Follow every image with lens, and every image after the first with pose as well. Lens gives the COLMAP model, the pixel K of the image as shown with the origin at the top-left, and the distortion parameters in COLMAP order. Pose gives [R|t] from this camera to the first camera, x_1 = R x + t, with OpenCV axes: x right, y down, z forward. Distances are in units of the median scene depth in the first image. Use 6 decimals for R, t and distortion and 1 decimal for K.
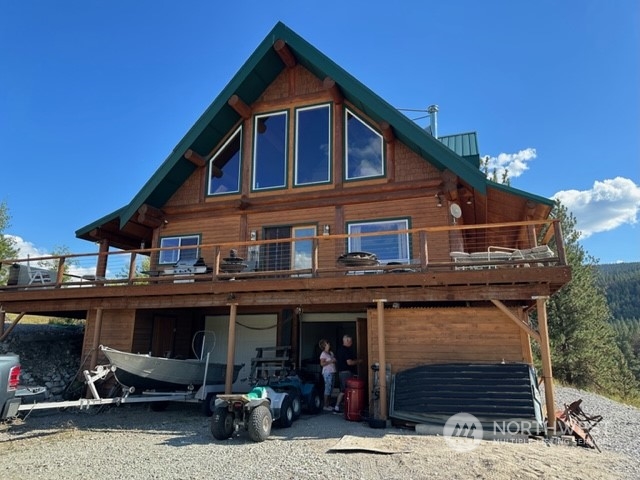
lens RADIAL K [[445.9, 0, 320.6], [0, 445.9, 238.2], [0, 0, 1]] dist [-0.004249, -0.000508]
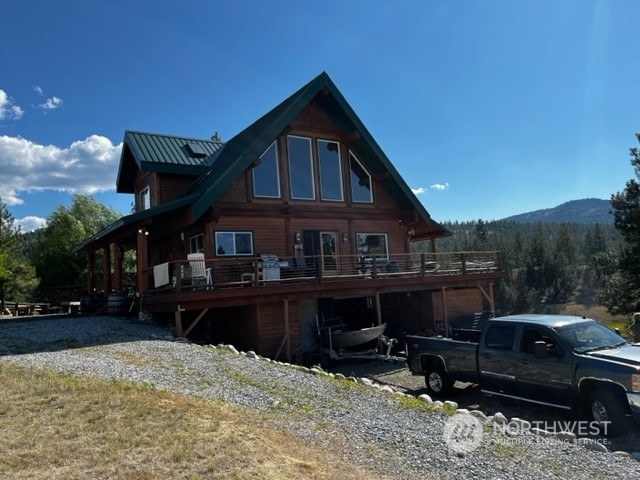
lens RADIAL K [[489.3, 0, 320.0], [0, 489.3, 241.5], [0, 0, 1]] dist [0.023437, -0.047075]
pose [[0.616328, 0.031732, 0.786850, -1.210753], [-0.109980, 0.992864, 0.046105, -0.062299], [-0.779772, -0.114954, 0.615419, 0.083928]]
